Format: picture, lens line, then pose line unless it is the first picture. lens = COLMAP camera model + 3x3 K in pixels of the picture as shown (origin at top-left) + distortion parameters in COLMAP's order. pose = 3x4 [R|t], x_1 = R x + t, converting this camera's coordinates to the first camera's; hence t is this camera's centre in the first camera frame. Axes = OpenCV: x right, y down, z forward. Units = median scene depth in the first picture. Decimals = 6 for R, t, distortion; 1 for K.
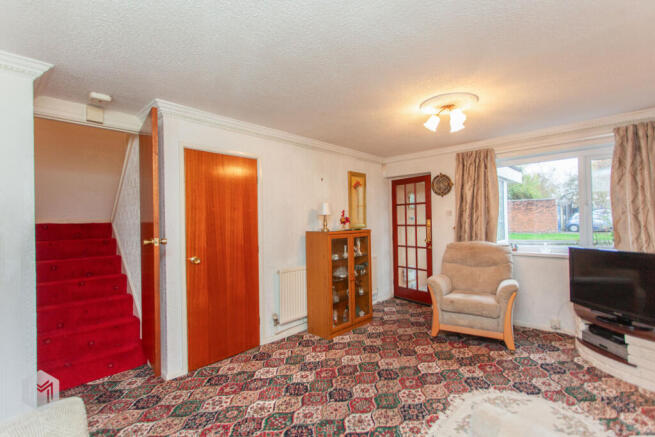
lens RADIAL K [[308.7, 0, 324.8], [0, 308.7, 220.5], [0, 0, 1]] dist [0.002650, 0.000060]
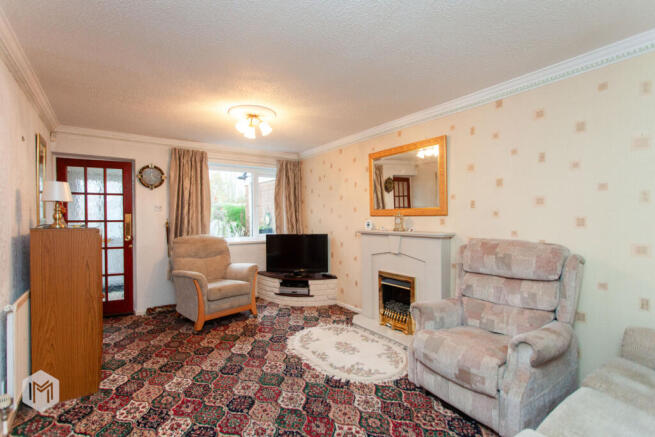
lens RADIAL K [[308.7, 0, 324.8], [0, 308.7, 220.5], [0, 0, 1]] dist [0.002650, 0.000060]
pose [[0.200123, 0.003115, 0.979766, -0.647301], [-0.005693, 0.999982, -0.002016, 0.021713], [-0.979754, -0.005175, 0.200138, 0.474062]]
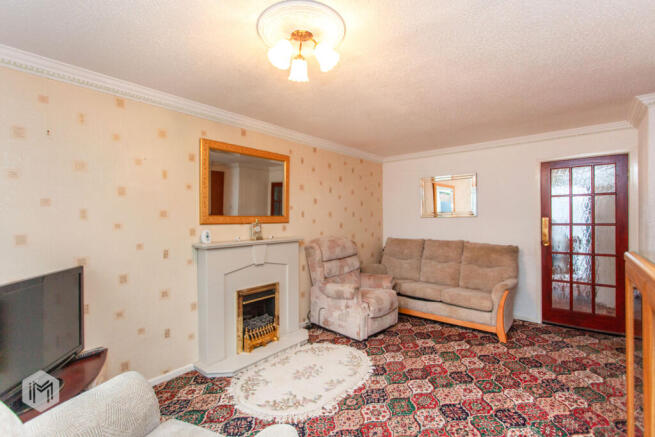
lens RADIAL K [[308.0, 0, 327.1], [0, 308.0, 205.2], [0, 0, 1]] dist [0.000268, -0.000562]
pose [[-0.997115, 0.023818, -0.072079, 0.381799], [0.028062, 0.997895, -0.058460, 0.006522], [0.070535, -0.060314, -0.995684, 1.553746]]
